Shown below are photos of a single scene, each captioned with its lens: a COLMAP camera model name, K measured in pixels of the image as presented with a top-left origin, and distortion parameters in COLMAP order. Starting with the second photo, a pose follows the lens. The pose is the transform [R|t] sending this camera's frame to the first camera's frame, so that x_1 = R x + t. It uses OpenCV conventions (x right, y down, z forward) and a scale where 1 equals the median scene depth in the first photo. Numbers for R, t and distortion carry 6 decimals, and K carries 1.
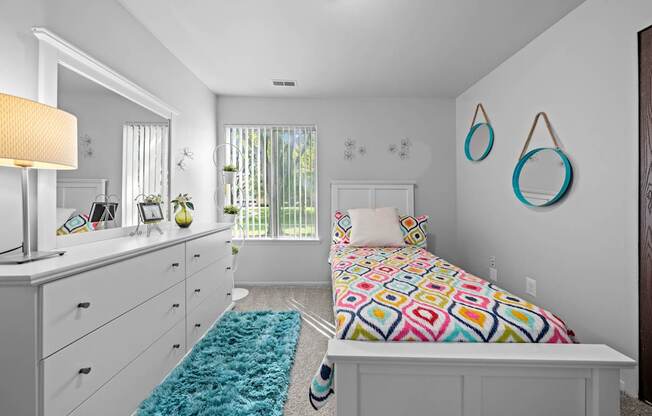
lens RADIAL K [[225.5, 0, 325.5], [0, 225.5, 200.0], [0, 0, 1]] dist [-0.000563, -0.000086]
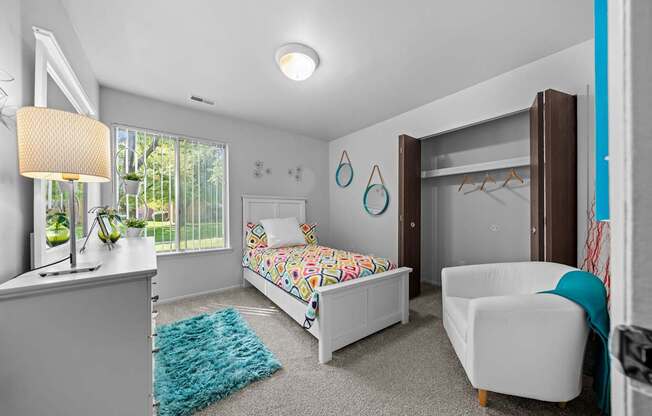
lens RADIAL K [[226.0, 0, 330.0], [0, 226.0, 211.1], [0, 0, 1]] dist [-0.000186, -0.000100]
pose [[0.793189, -0.000549, 0.608975, -0.406651], [0.002816, 0.999992, -0.002767, 0.000440], [-0.608969, 0.003909, 0.793185, -0.216785]]
